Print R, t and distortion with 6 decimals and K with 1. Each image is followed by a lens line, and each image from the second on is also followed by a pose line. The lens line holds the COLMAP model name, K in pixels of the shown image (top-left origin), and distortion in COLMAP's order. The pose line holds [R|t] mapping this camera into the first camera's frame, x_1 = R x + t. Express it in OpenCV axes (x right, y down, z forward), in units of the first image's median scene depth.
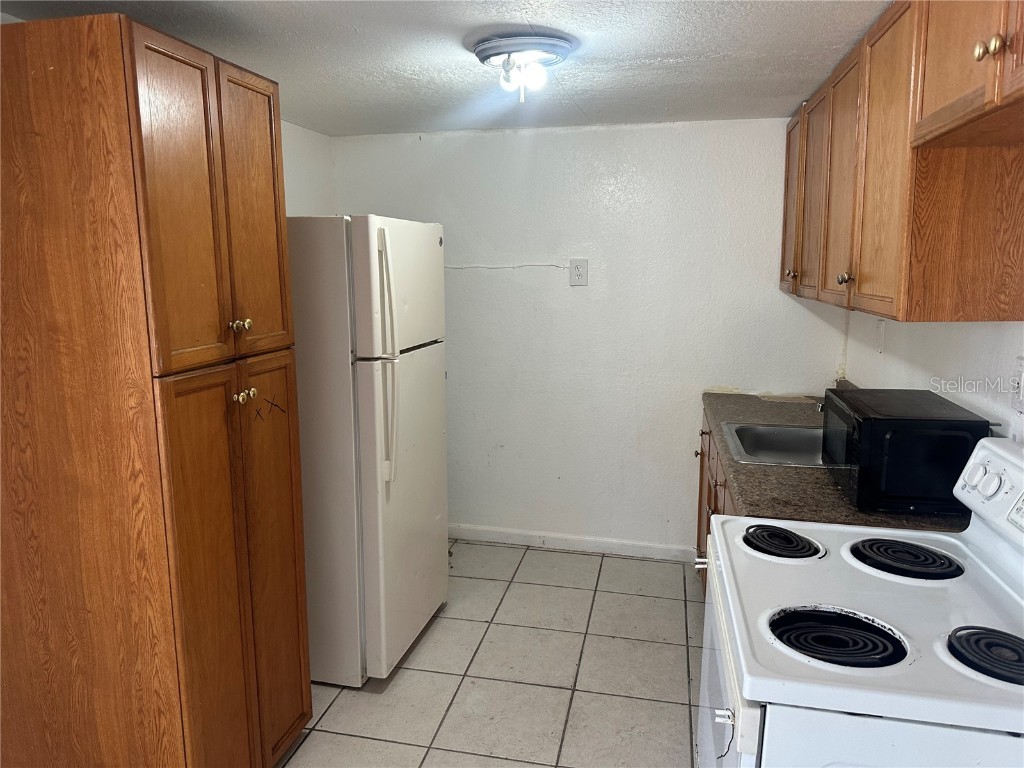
lens RADIAL K [[718.1, 0, 512.3], [0, 718.1, 378.4], [0, 0, 1]] dist [0.127165, -0.203069]
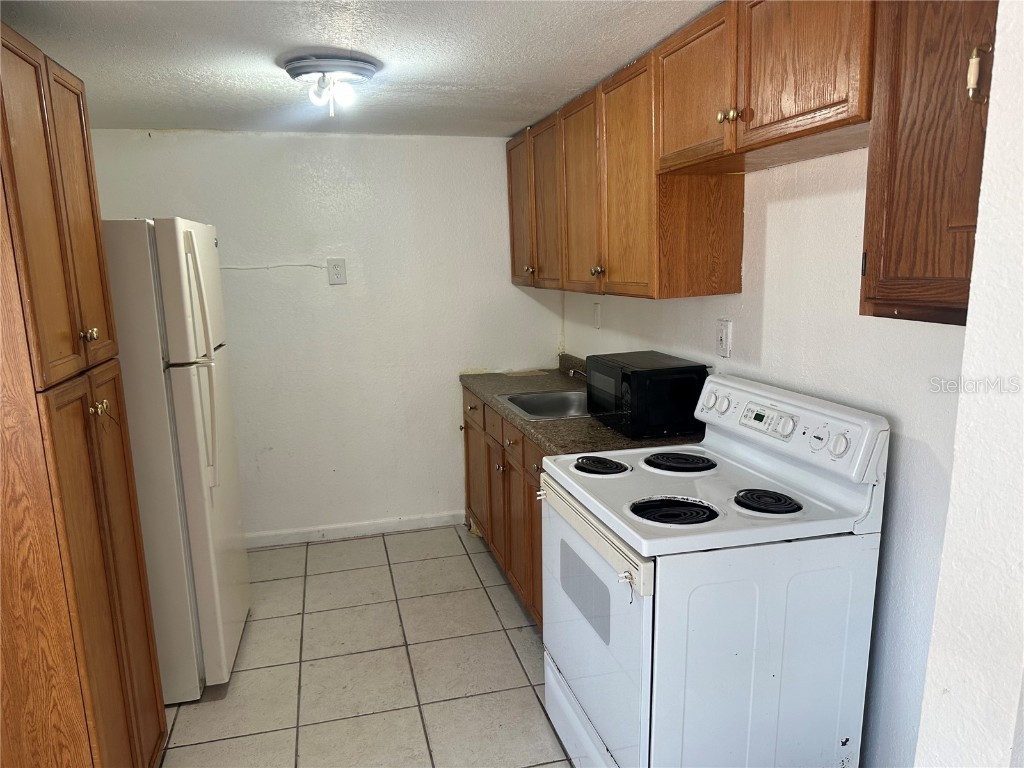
lens RADIAL K [[720.0, 0, 517.2], [0, 720.0, 381.1], [0, 0, 1]] dist [0.118717, -0.138861]
pose [[0.889358, -0.097297, 0.446738, -0.281511], [0.095382, 0.995079, 0.026839, 0.013524], [-0.447151, 0.018741, 0.894262, -0.103433]]
